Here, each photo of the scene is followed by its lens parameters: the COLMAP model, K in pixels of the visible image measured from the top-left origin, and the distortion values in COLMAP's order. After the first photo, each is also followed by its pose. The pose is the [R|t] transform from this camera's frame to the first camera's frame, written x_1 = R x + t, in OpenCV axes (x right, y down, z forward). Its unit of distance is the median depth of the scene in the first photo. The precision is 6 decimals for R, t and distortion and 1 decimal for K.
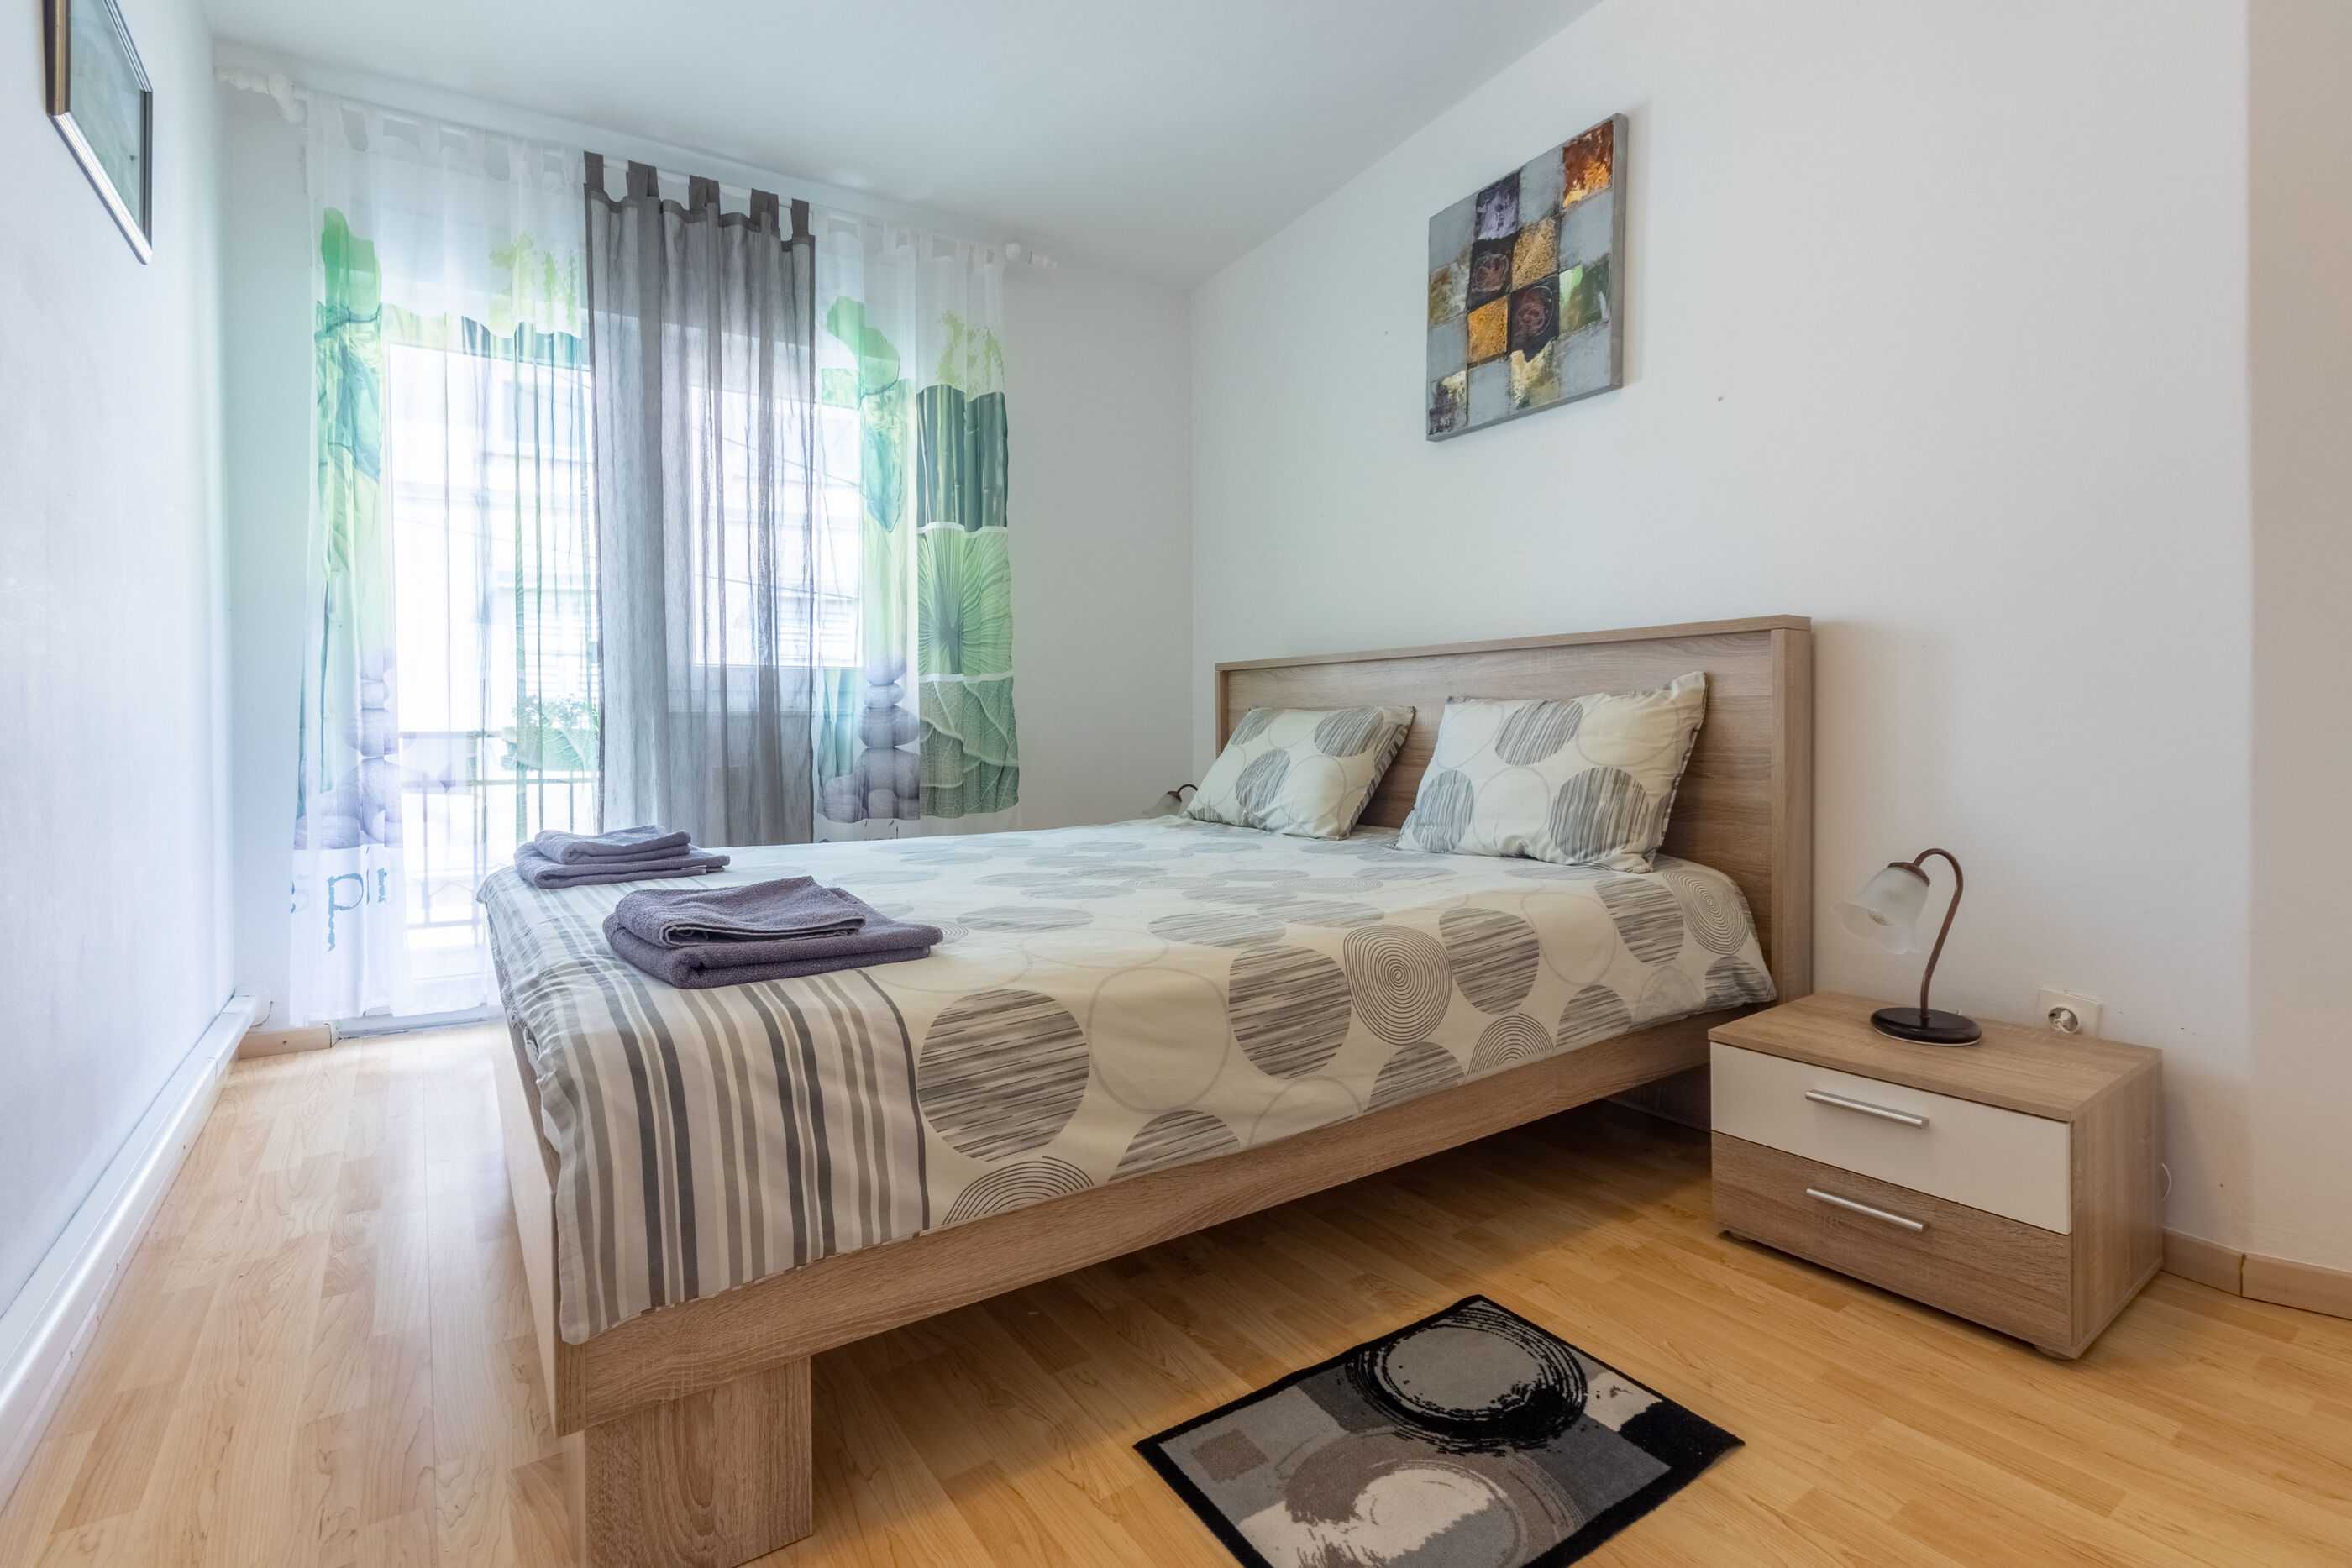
lens RADIAL K [[1100.3, 0, 1179.9], [0, 1100.3, 698.5], [0, 0, 1]] dist [0.000799, 0.000963]
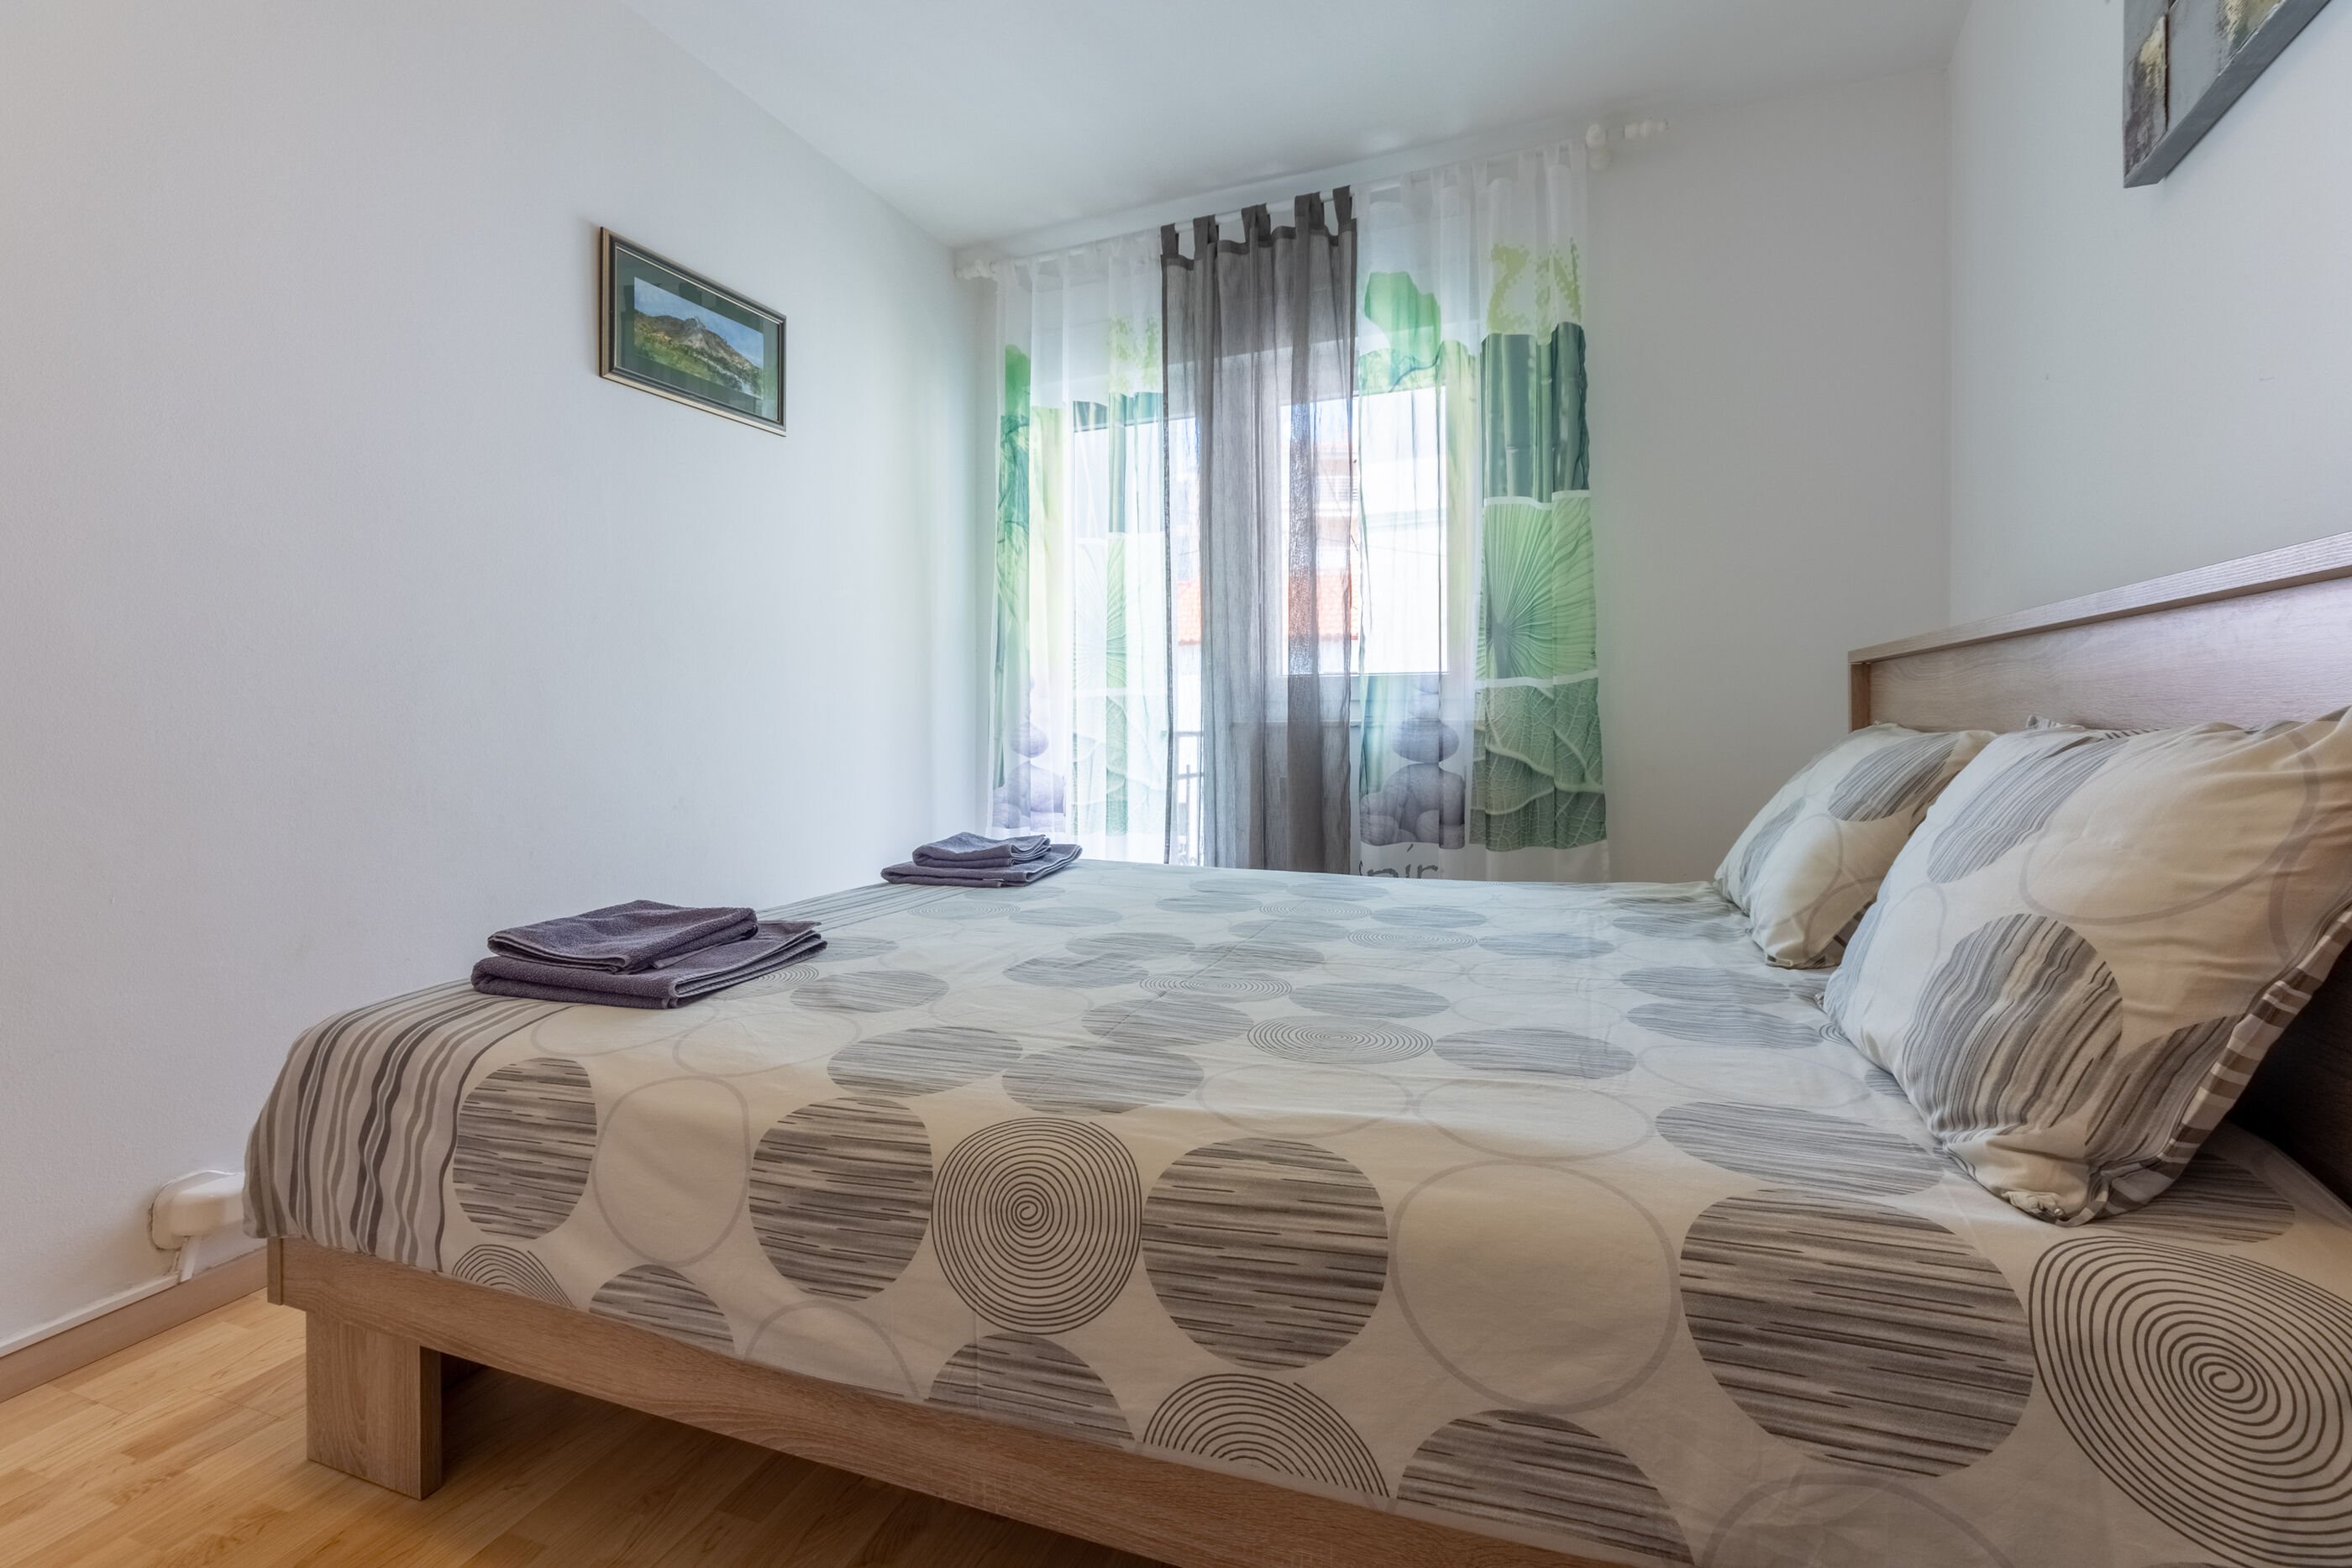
lens RADIAL K [[1102.1, 0, 1185.6], [0, 1102.1, 682.1], [0, 0, 1]] dist [0.003814, 0.001677]
pose [[0.566694, -0.021035, -0.823660, 0.546418], [0.021436, 0.999712, -0.010783, -0.024904], [0.823649, -0.011545, 0.566982, 0.522446]]
